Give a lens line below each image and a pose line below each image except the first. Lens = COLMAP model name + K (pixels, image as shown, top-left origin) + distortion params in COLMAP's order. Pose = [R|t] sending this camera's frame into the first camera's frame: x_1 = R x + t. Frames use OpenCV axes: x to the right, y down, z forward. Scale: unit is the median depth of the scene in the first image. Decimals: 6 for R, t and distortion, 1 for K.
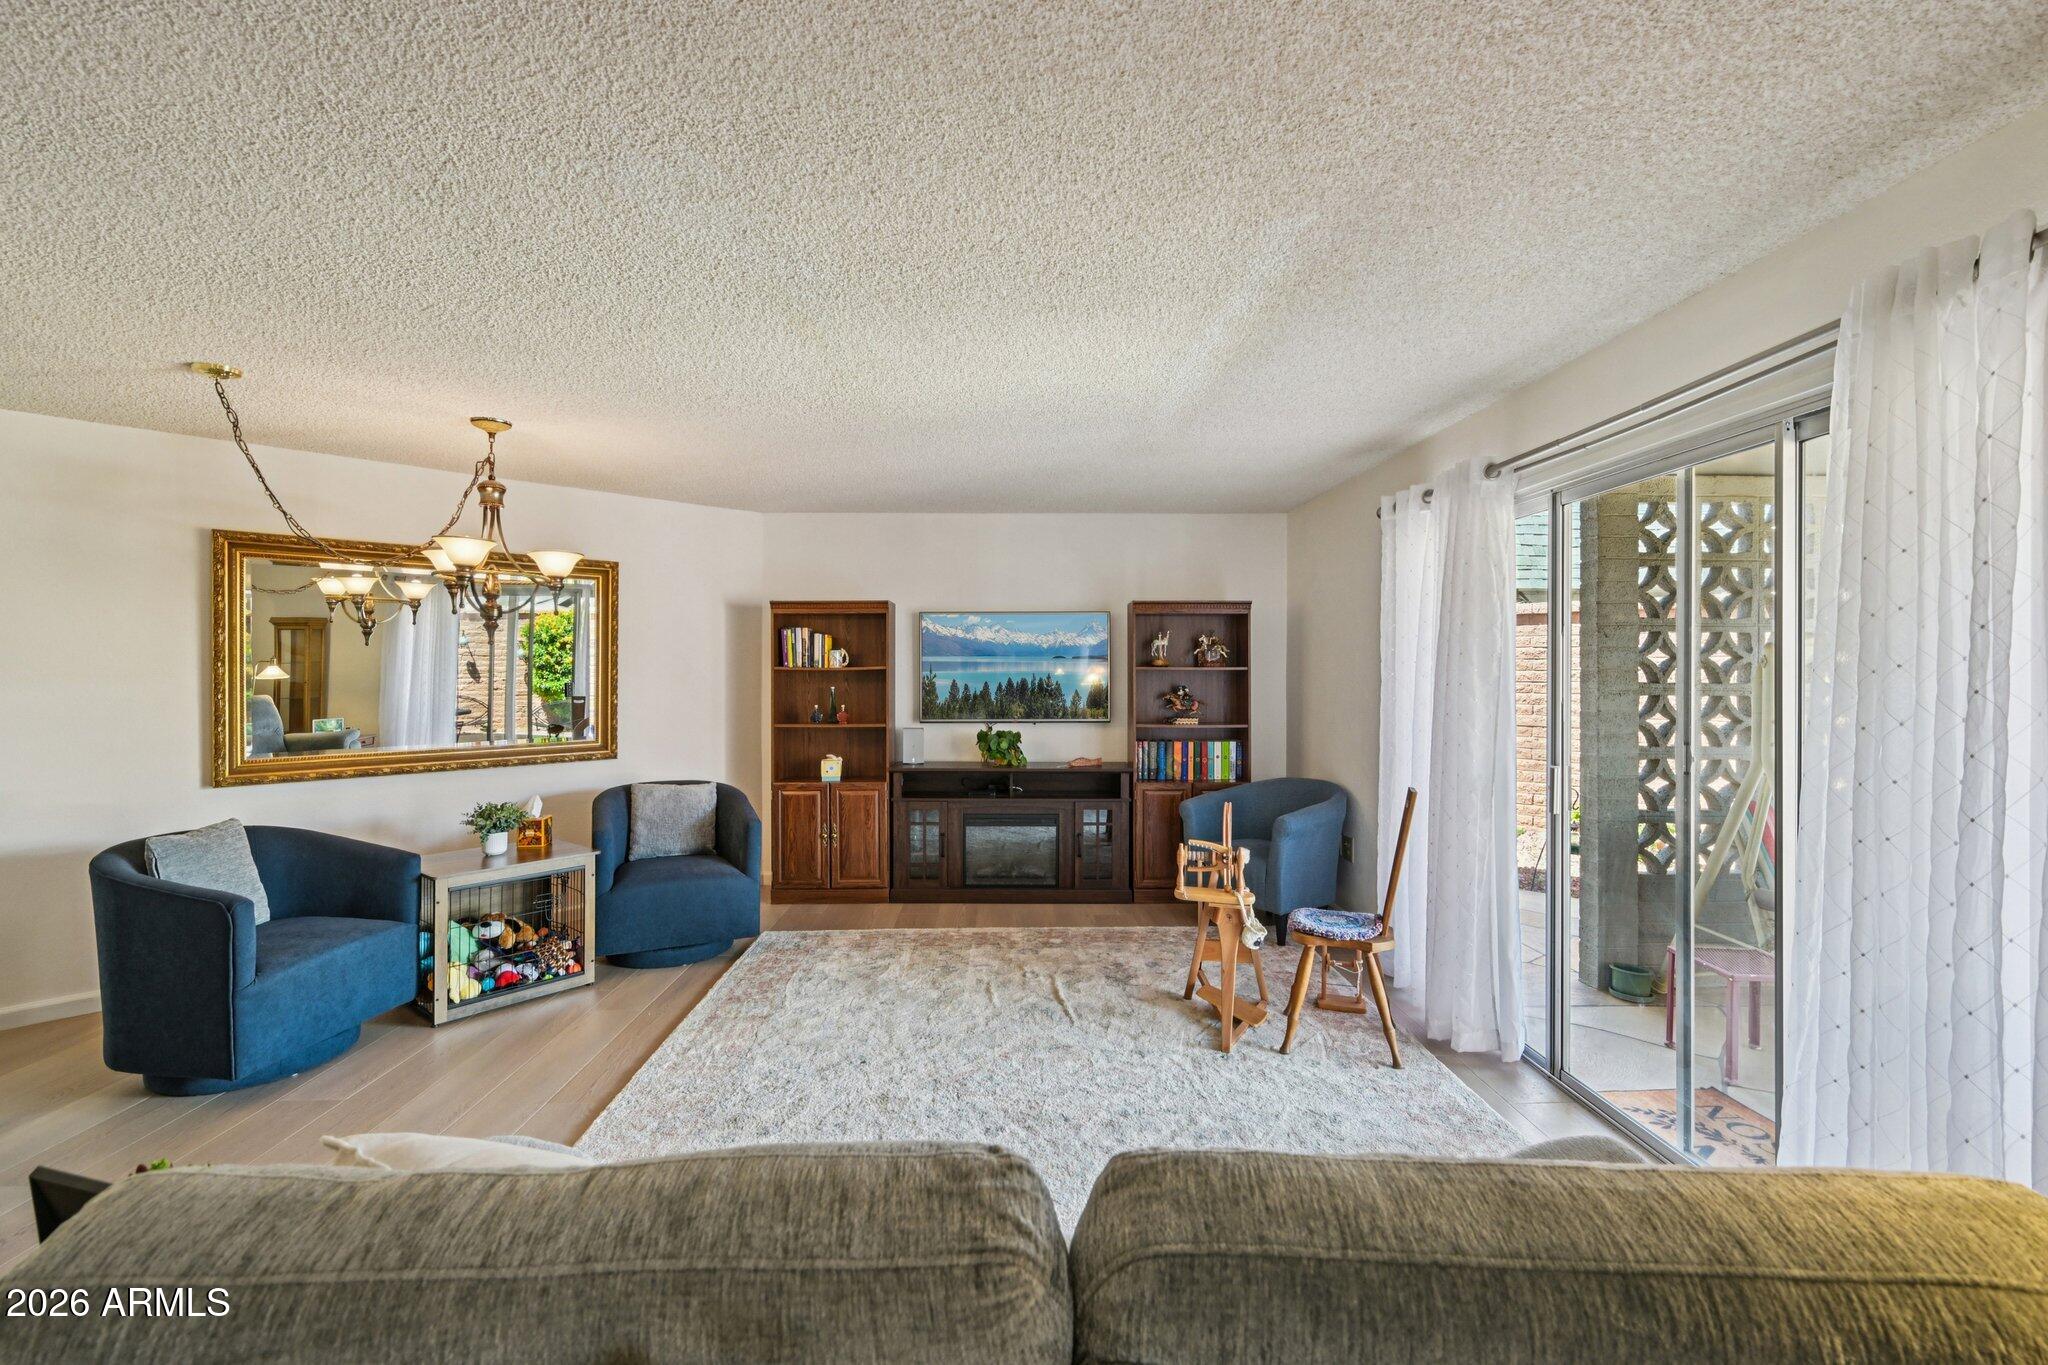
lens RADIAL K [[933.0, 0, 1021.7], [0, 933.0, 666.2], [0, 0, 1]] dist [-0.000340, 0.000486]
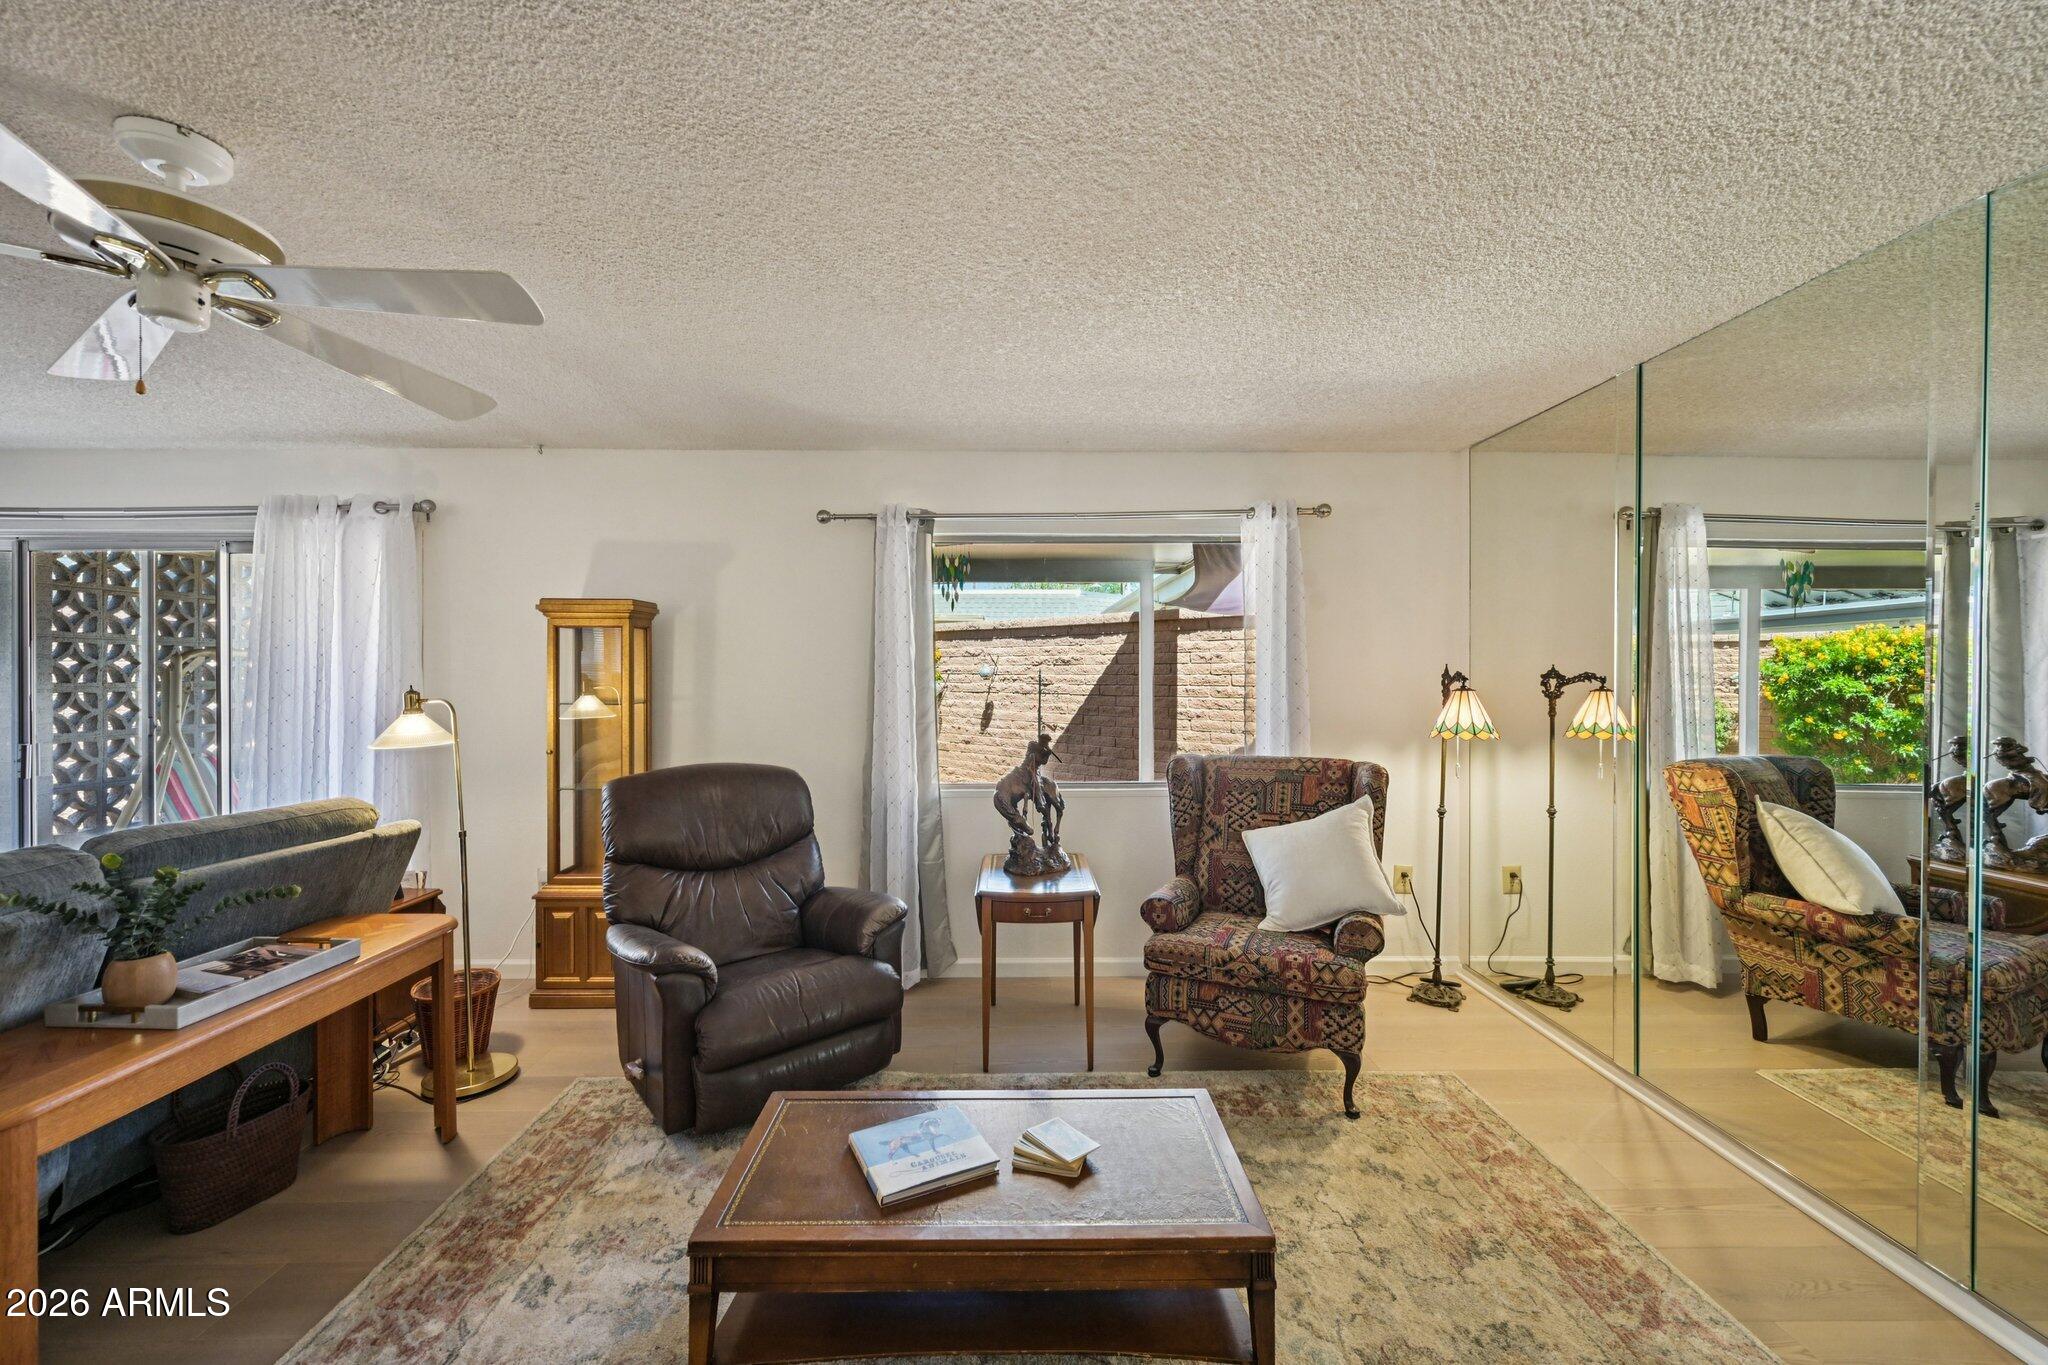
lens RADIAL K [[811.4, 0, 1020.4], [0, 811.4, 672.7], [0, 0, 1]] dist [0.000401, -0.000034]
pose [[-0.016548, -0.002875, 0.999859, -0.446633], [-0.001913, 0.999994, 0.002844, -0.001452], [-0.999861, -0.001865, -0.016553, -0.317843]]
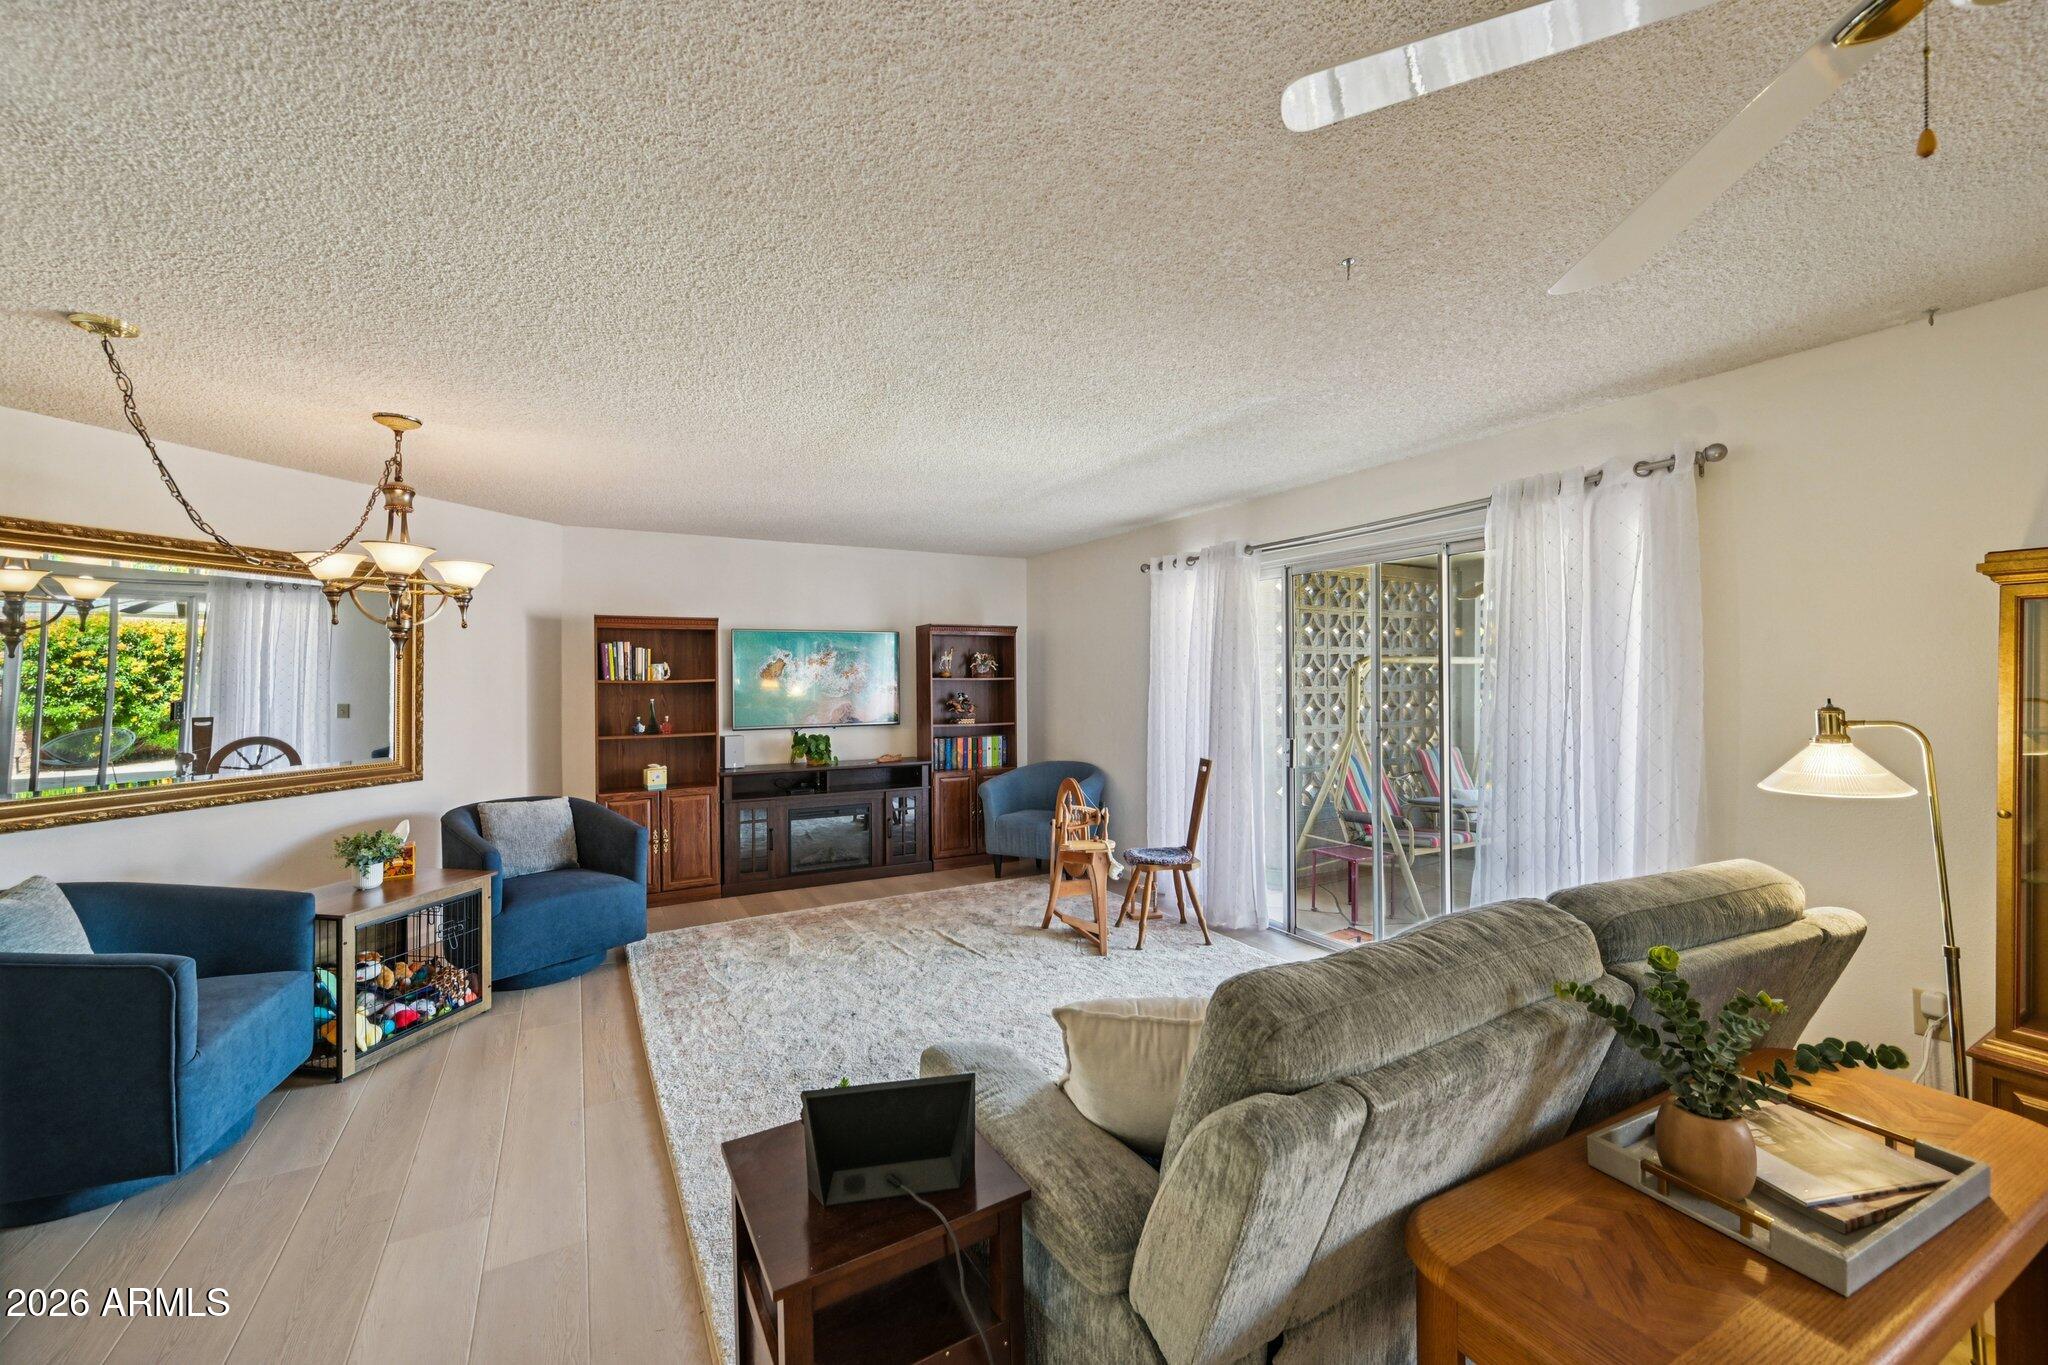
lens RADIAL K [[839.3, 0, 1034.0], [0, 839.3, 671.9], [0, 0, 1]] dist [-0.000128, -0.000343]
pose [[0.873918, -0.002836, 0.486065, -0.365845], [0.005288, 0.999979, -0.003672, -0.003018], [-0.486044, 0.005779, 0.873915, -0.031866]]
